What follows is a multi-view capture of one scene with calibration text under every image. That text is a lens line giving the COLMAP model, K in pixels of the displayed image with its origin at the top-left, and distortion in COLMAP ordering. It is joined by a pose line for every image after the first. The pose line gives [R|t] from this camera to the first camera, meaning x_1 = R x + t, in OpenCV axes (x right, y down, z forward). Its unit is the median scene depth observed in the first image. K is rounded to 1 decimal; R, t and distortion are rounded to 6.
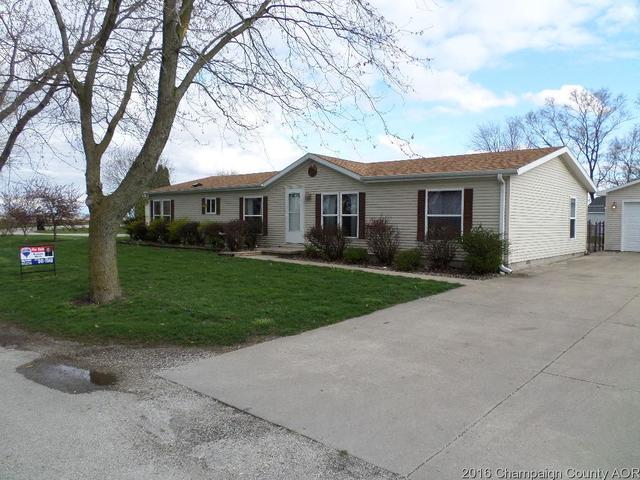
lens RADIAL K [[479.6, 0, 316.5], [0, 479.6, 239.1], [0, 0, 1]] dist [-0.024774, 0.002025]
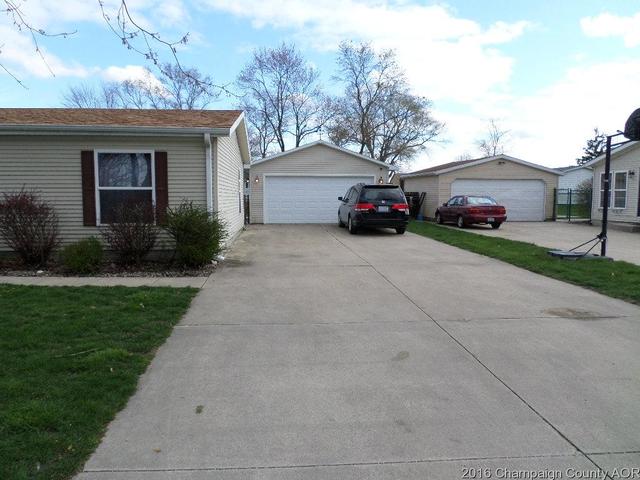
lens RADIAL K [[479.6, 0, 314.6], [0, 479.6, 240.0], [0, 0, 1]] dist [-0.024774, 0.002025]
pose [[0.683129, -0.073821, 0.726557, -0.050867], [0.031828, 0.996942, 0.071368, -0.012238], [-0.729604, -0.025628, 0.683390, 0.263238]]
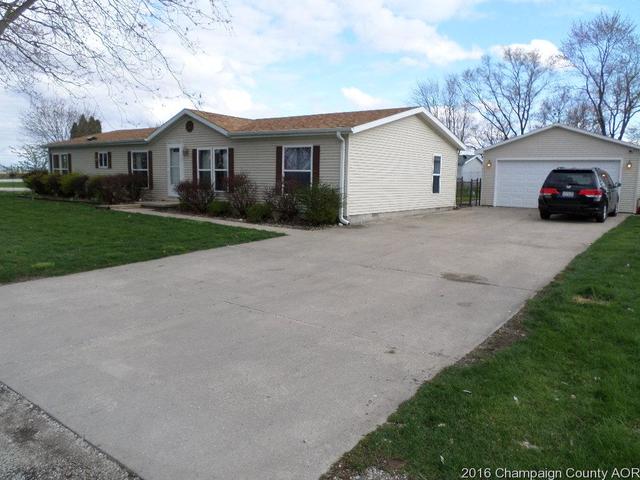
lens RADIAL K [[479.6, 0, 318.6], [0, 479.6, 239.0], [0, 0, 1]] dist [-0.024774, 0.002025]
pose [[0.996392, -0.002692, 0.084826, 0.187108], [-0.005076, 0.995817, 0.091226, 0.003583], [-0.084717, -0.091327, 0.992211, -0.061845]]
